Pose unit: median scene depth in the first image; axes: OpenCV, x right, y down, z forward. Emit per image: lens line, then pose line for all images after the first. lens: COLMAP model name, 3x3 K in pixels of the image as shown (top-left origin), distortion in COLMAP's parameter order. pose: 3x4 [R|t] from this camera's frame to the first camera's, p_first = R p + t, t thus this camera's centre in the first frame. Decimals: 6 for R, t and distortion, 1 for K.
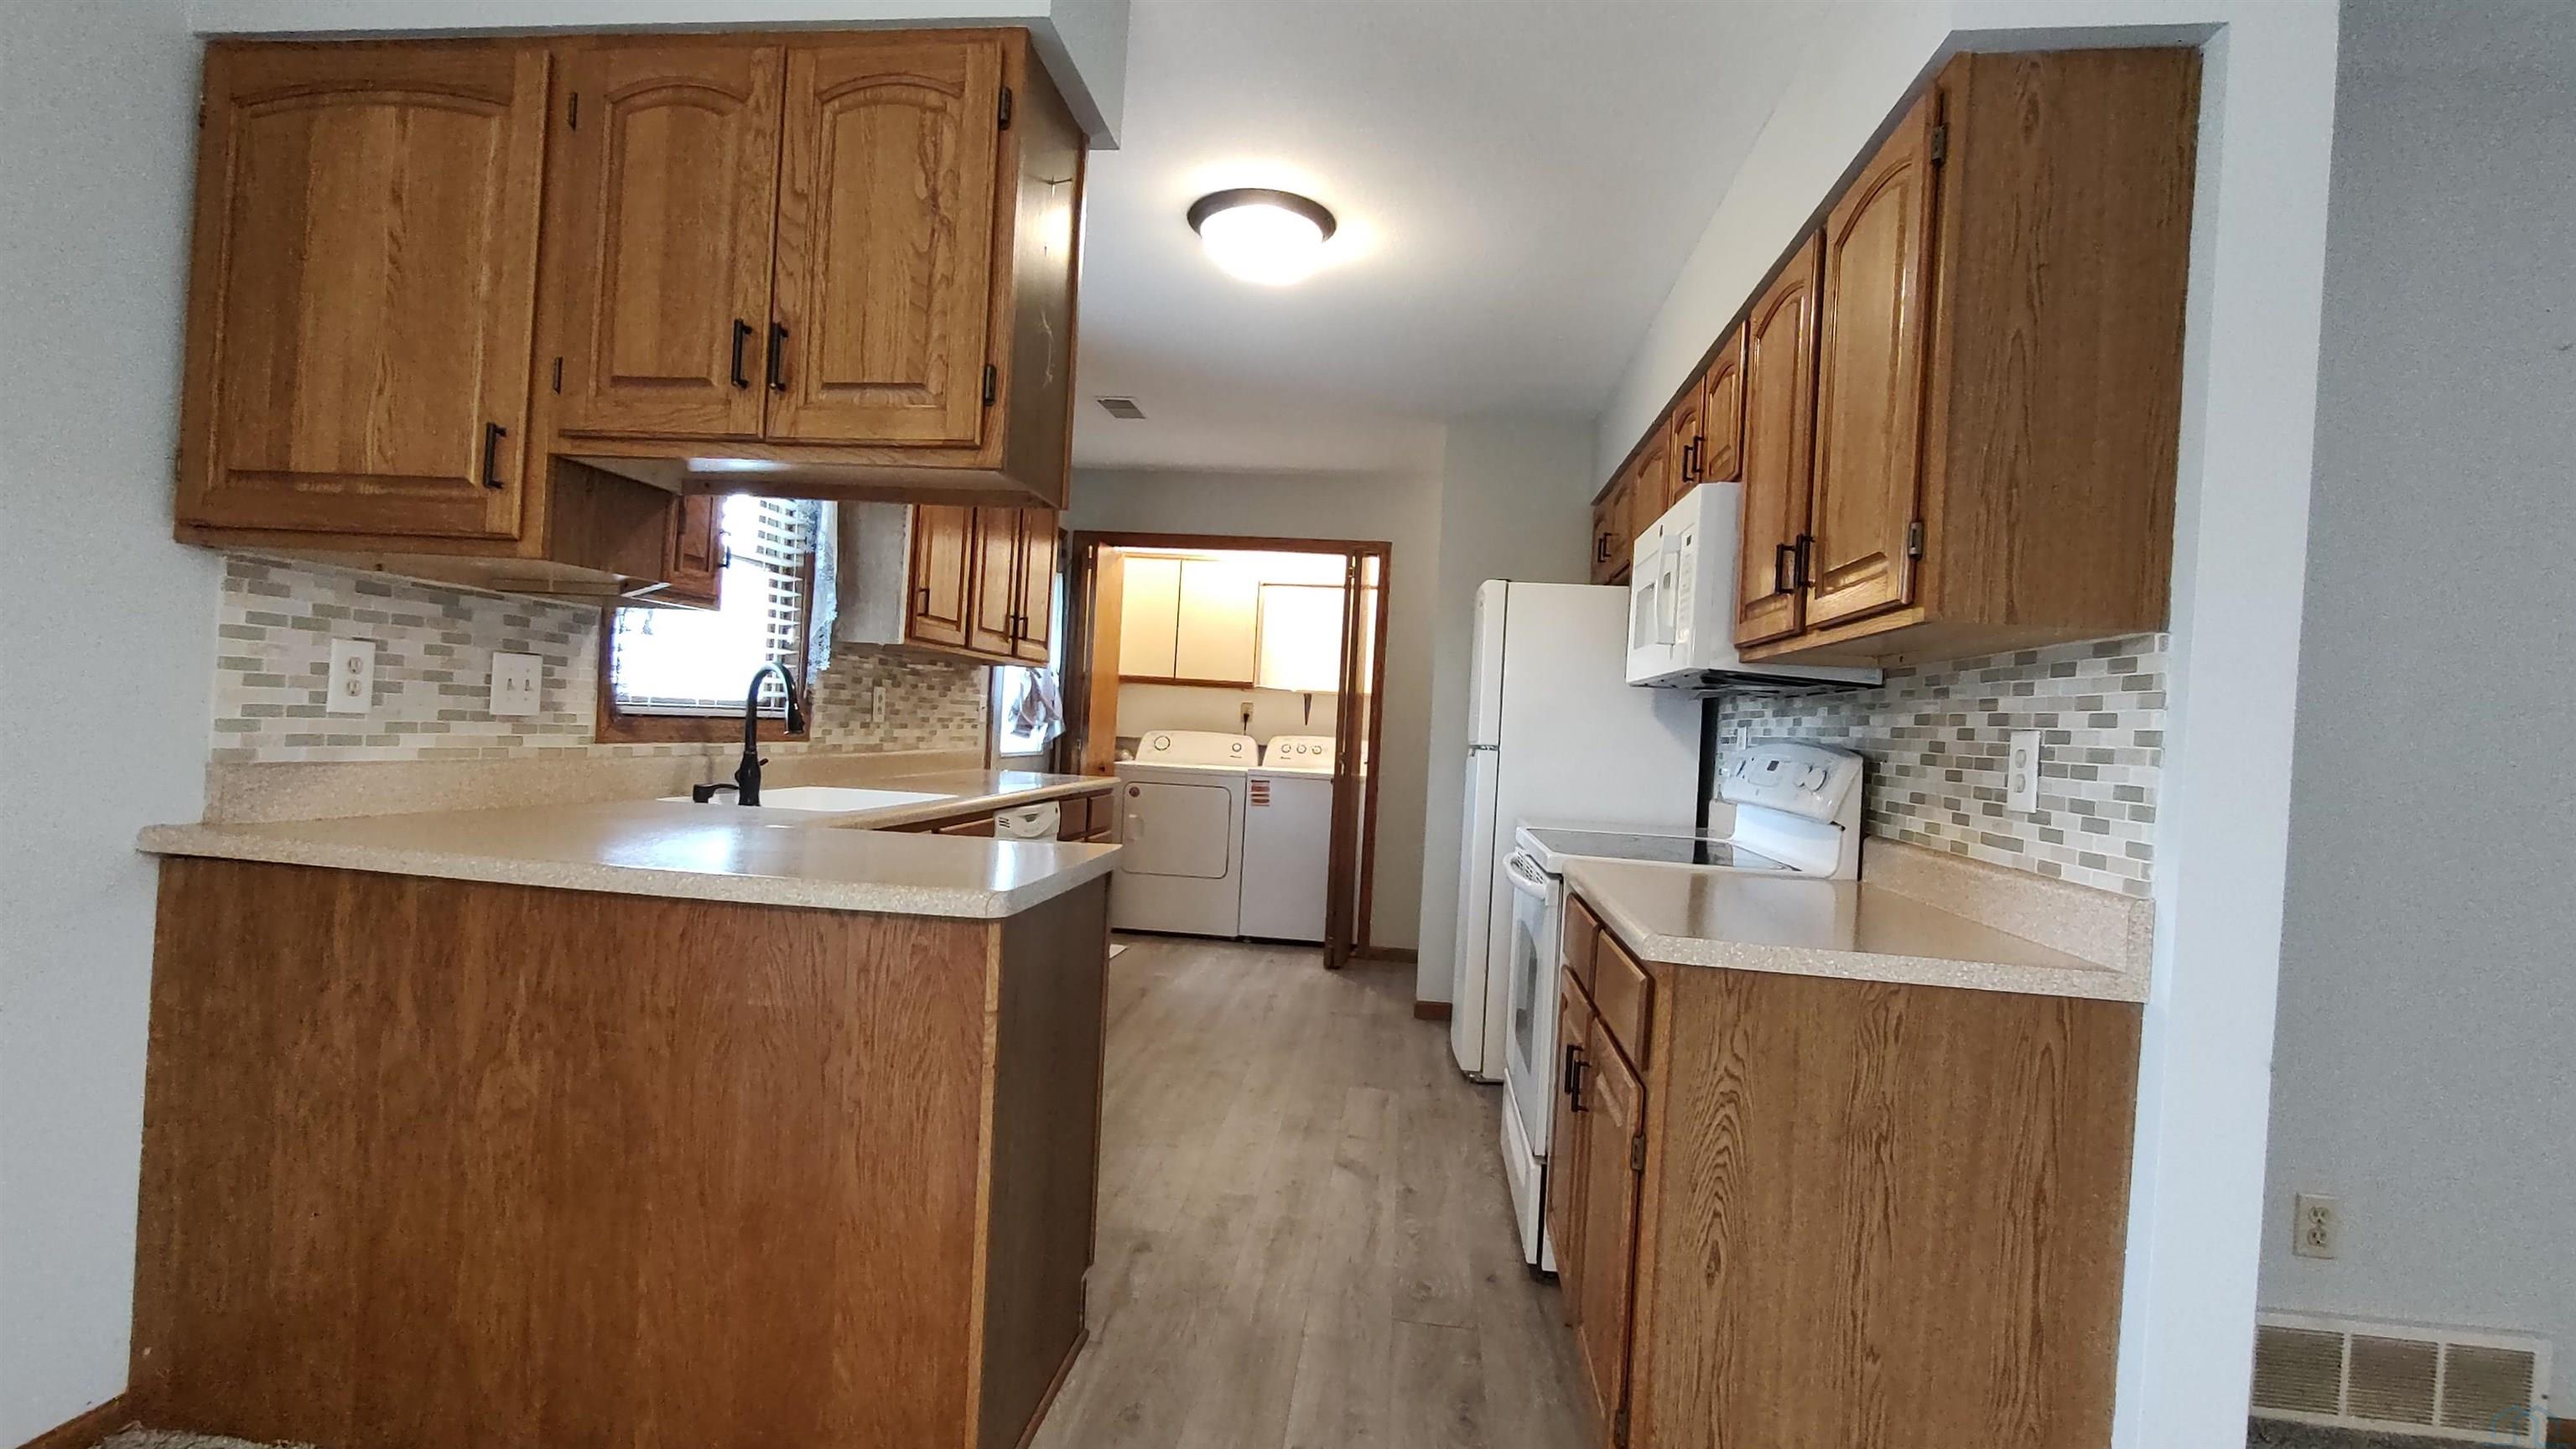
lens RADIAL K [[1179.2, 0, 1271.6], [0, 1179.2, 726.0], [0, 0, 1]] dist [-0.005486, -0.000390]
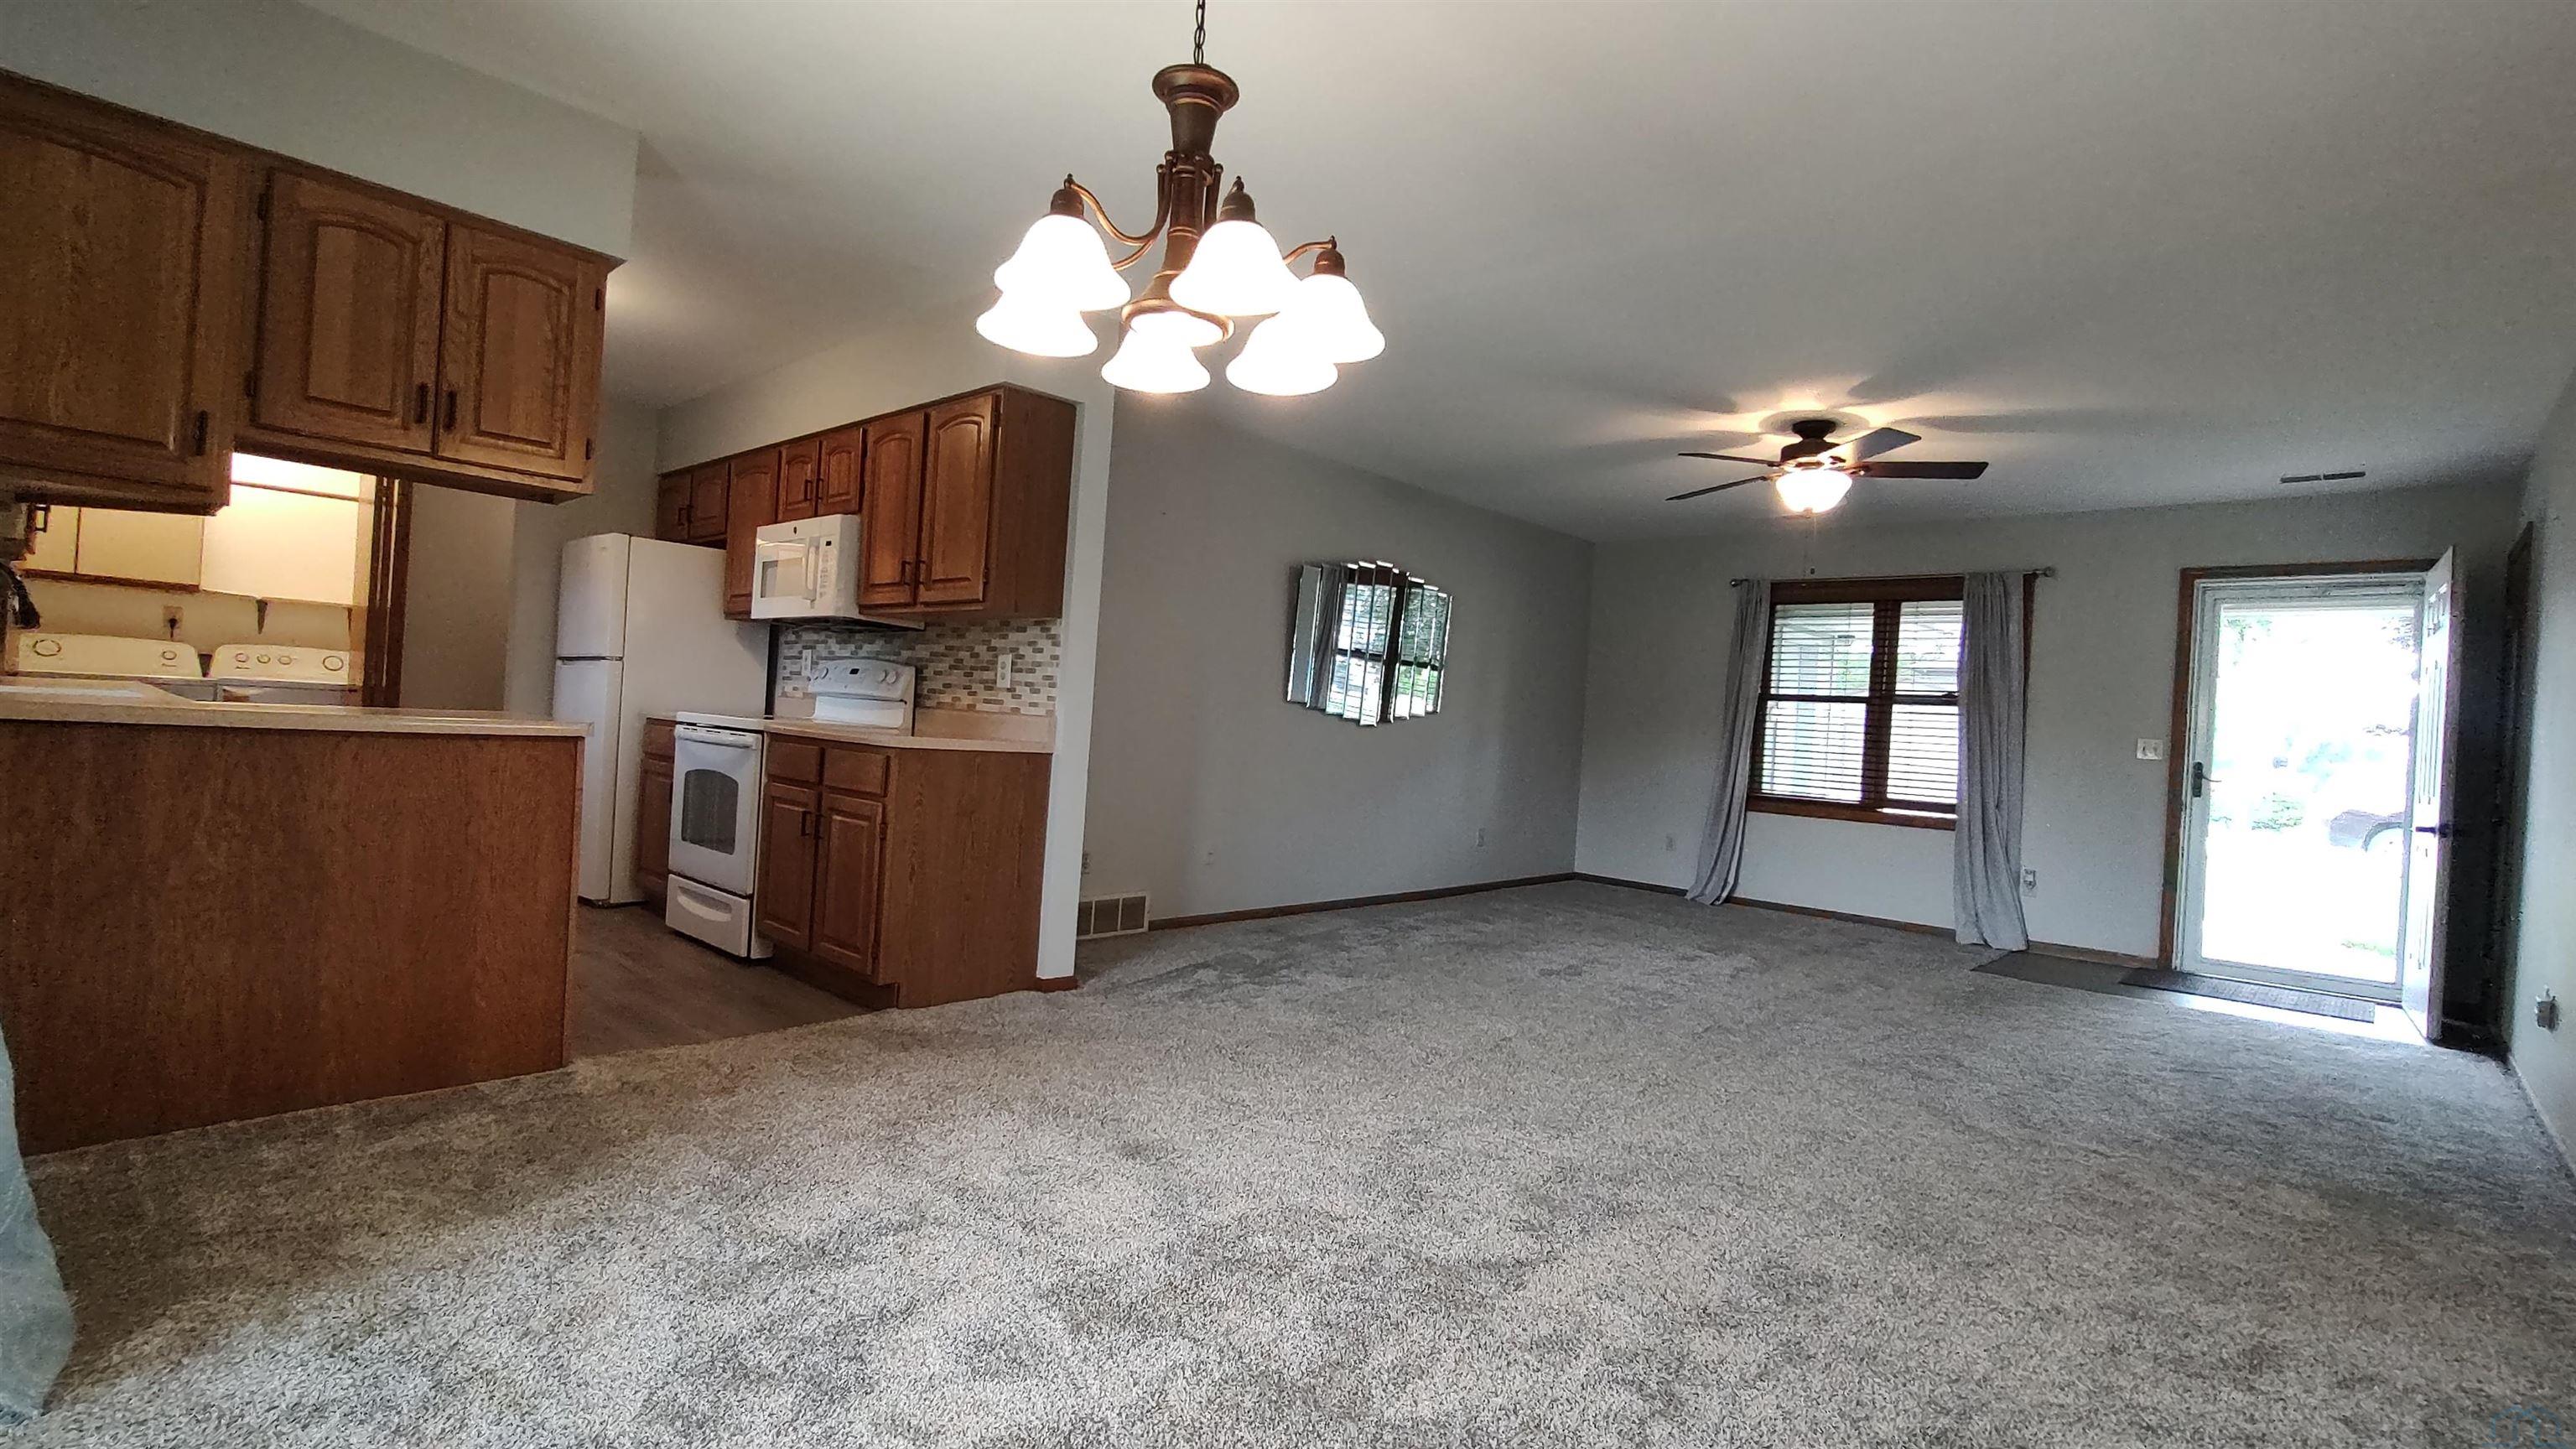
lens RADIAL K [[1179.2, 0, 1271.6], [0, 1179.2, 726.0], [0, 0, 1]] dist [-0.005486, -0.000390]
pose [[0.597146, -0.019217, 0.801902, -0.924919], [-0.029047, 0.998539, 0.045559, 0.024257], [-0.801606, -0.050498, 0.595716, -0.837048]]
